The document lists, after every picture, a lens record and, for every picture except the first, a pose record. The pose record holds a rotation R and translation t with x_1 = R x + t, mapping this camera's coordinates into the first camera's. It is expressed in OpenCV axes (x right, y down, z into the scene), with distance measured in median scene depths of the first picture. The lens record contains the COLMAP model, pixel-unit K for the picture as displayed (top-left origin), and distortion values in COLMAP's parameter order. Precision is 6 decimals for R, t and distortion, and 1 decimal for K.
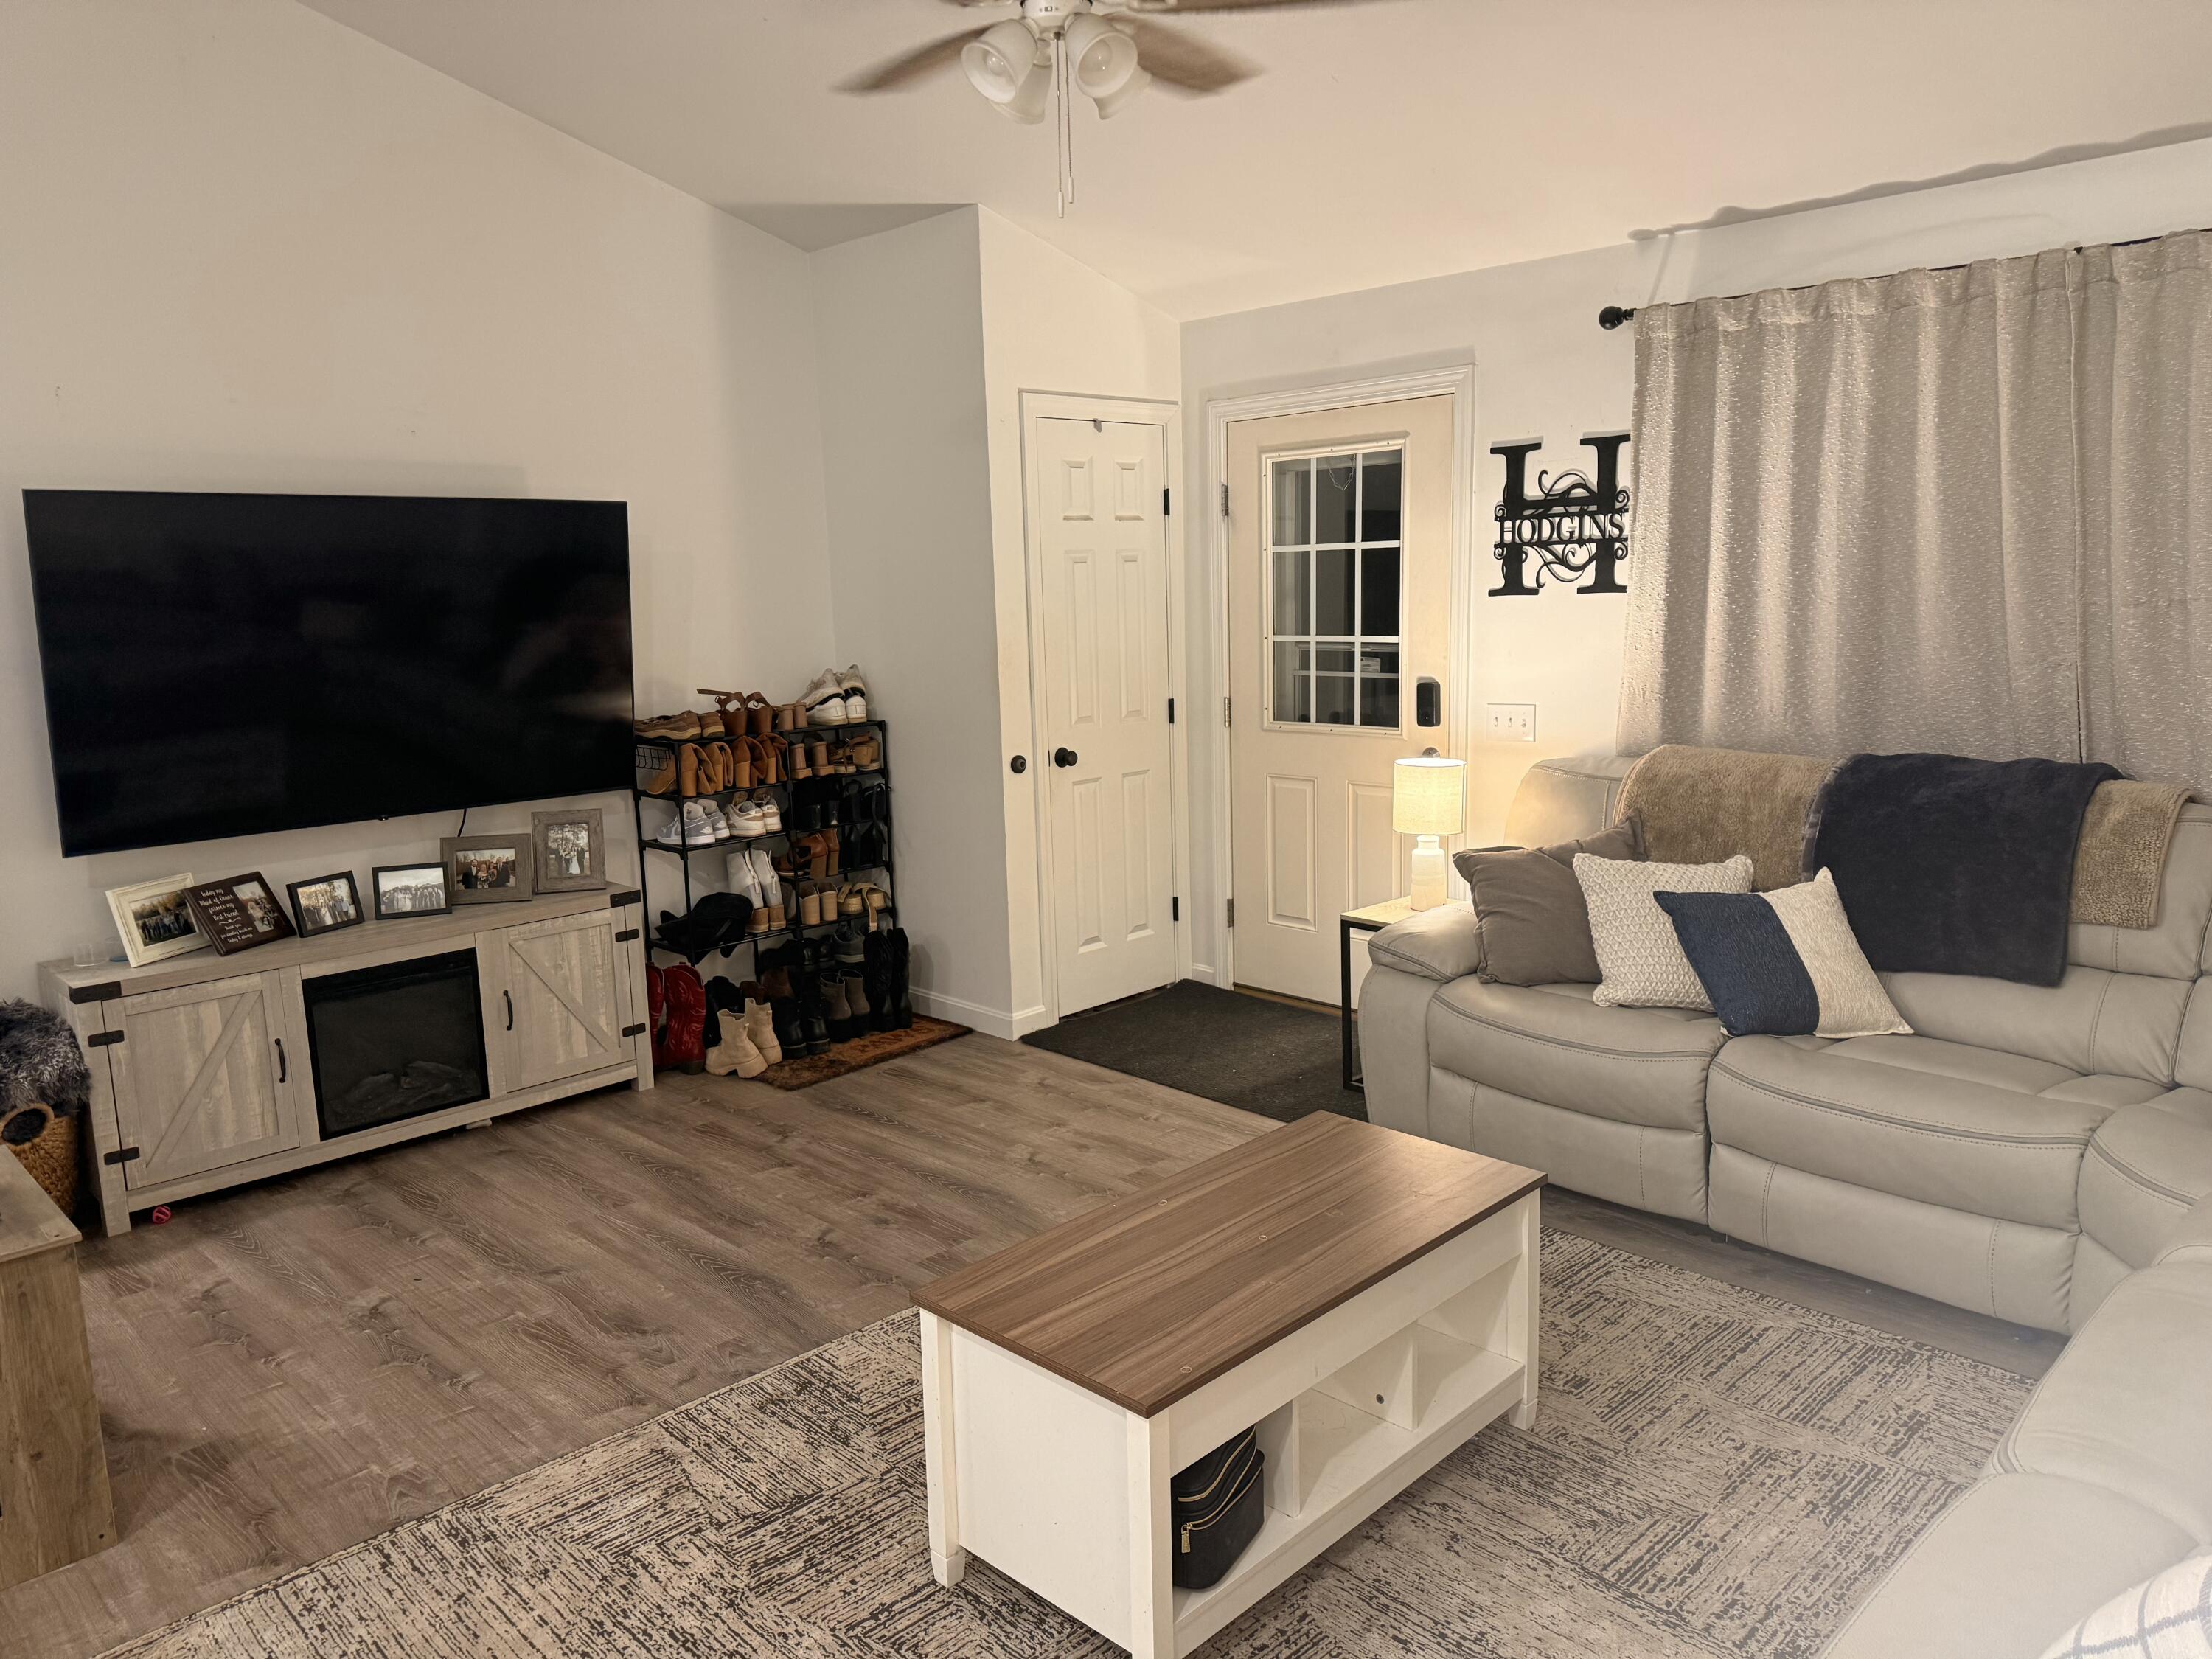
lens RADIAL K [[1526.9, 0, 1106.0], [0, 1526.9, 829.5], [0, 0, 1]] dist [0.071525, -0.134804]
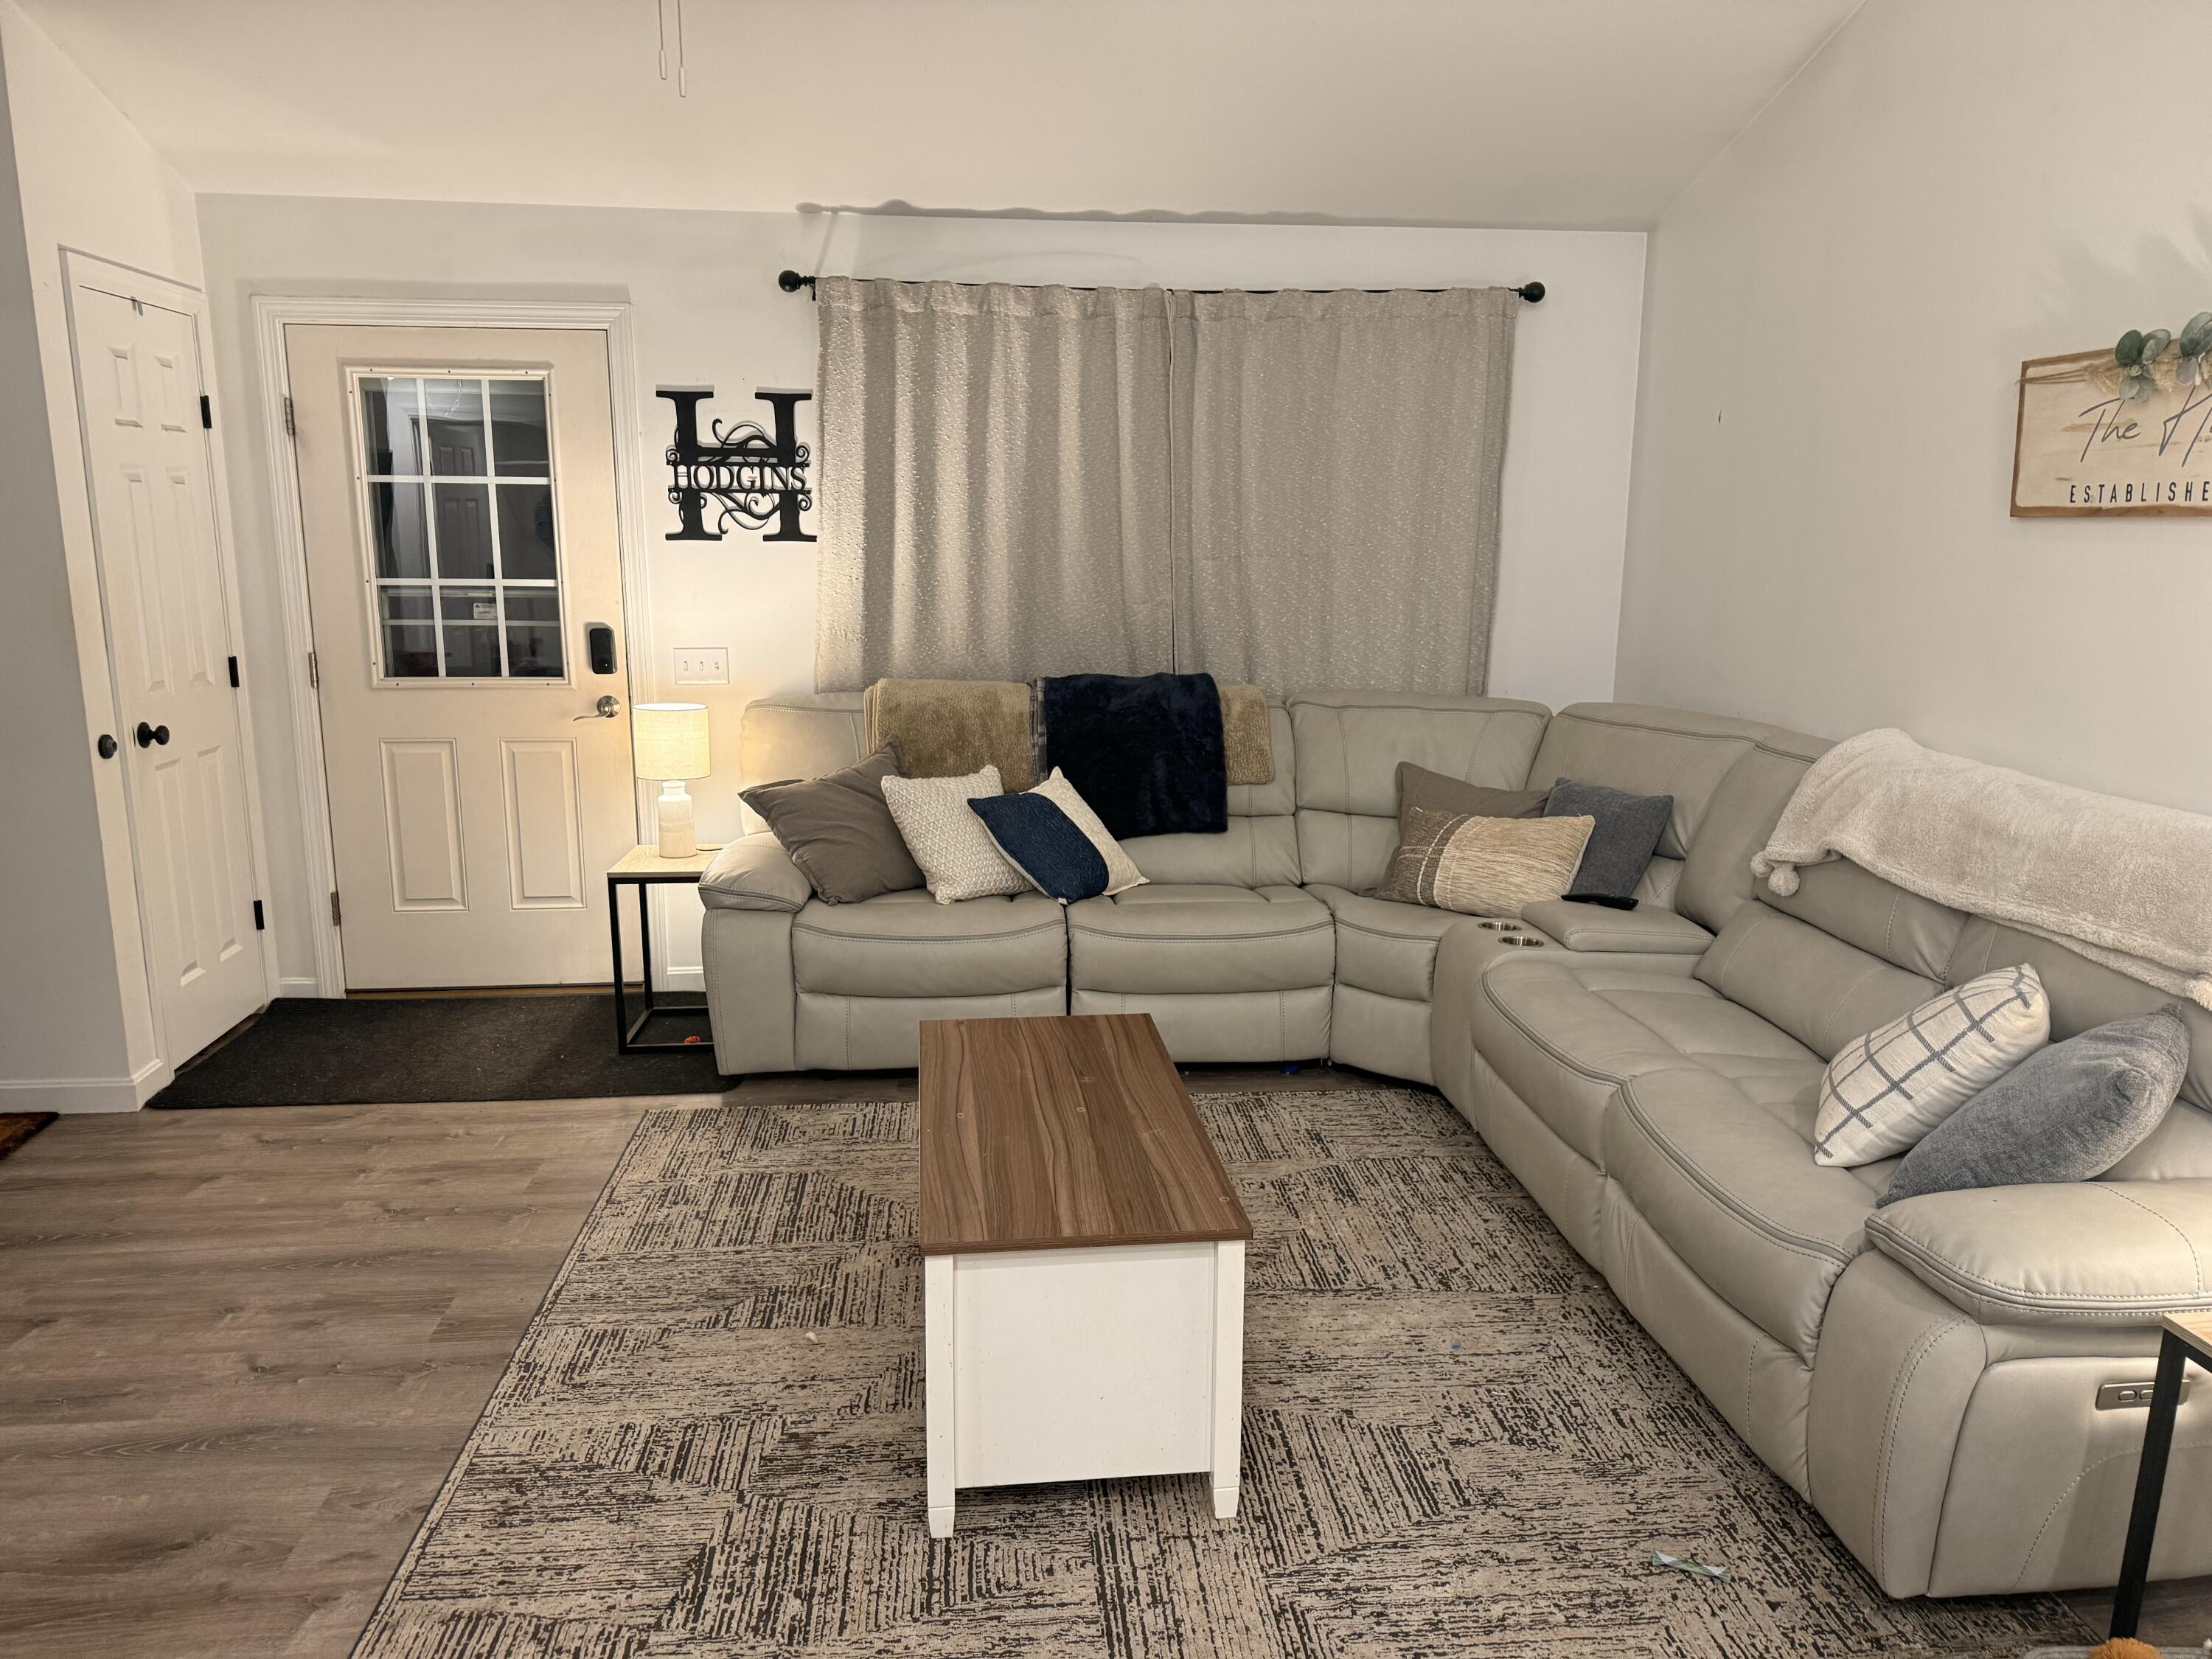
lens RADIAL K [[1544.3, 0, 1106.3], [0, 1544.3, 845.3], [0, 0, 1]] dist [0.092496, -0.139575]
pose [[0.619292, -0.123921, 0.775320, -0.416883], [0.102528, 0.991775, 0.076622, -0.003710], [-0.778438, 0.032040, 0.626903, 0.157628]]
